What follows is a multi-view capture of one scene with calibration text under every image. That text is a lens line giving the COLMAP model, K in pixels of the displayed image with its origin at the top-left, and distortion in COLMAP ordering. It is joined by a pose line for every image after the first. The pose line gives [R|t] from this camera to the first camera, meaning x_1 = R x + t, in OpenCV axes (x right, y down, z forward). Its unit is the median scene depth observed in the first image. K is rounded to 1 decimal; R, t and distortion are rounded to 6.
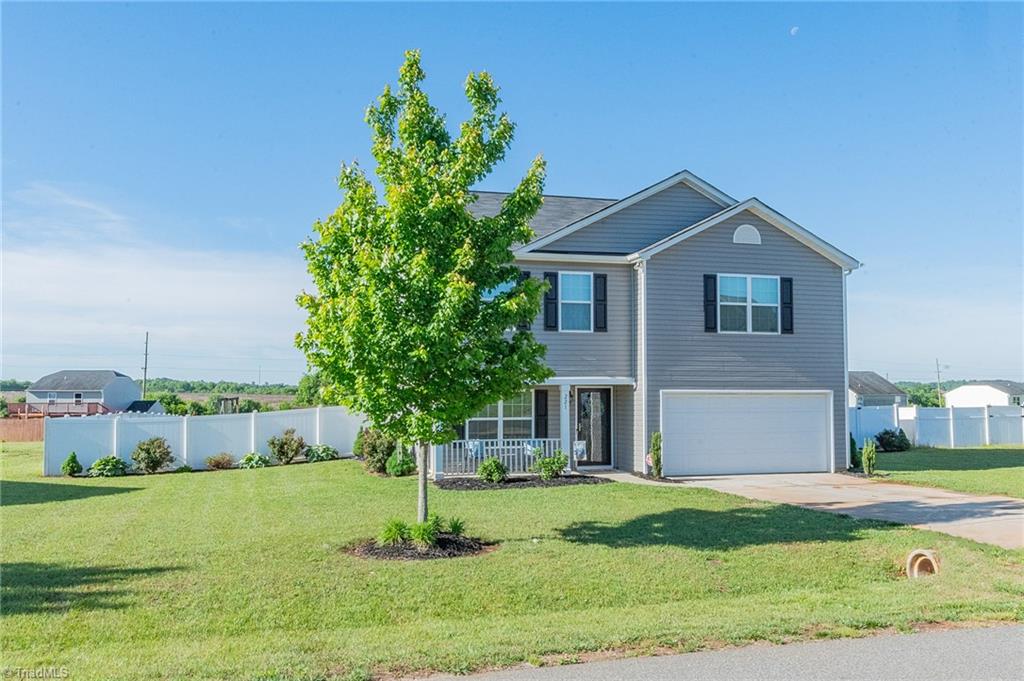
lens RADIAL K [[865.5, 0, 511.9], [0, 865.5, 340.5], [0, 0, 1]] dist [-0.000265, -0.010445]
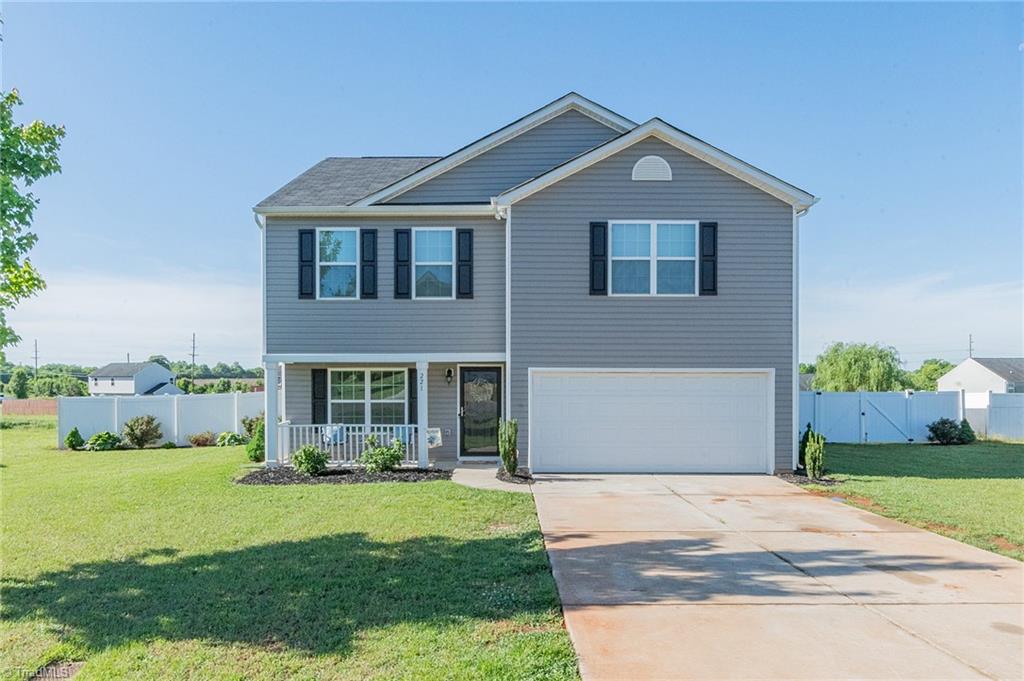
lens RADIAL K [[710.7, 0, 508.0], [0, 710.7, 390.1], [0, 0, 1]] dist [-0.025850, 0.001081]
pose [[0.961316, 0.005360, -0.275394, 0.324614], [0.015061, 0.997292, 0.071984, 0.028607], [0.275034, -0.073347, 0.958633, 0.340514]]
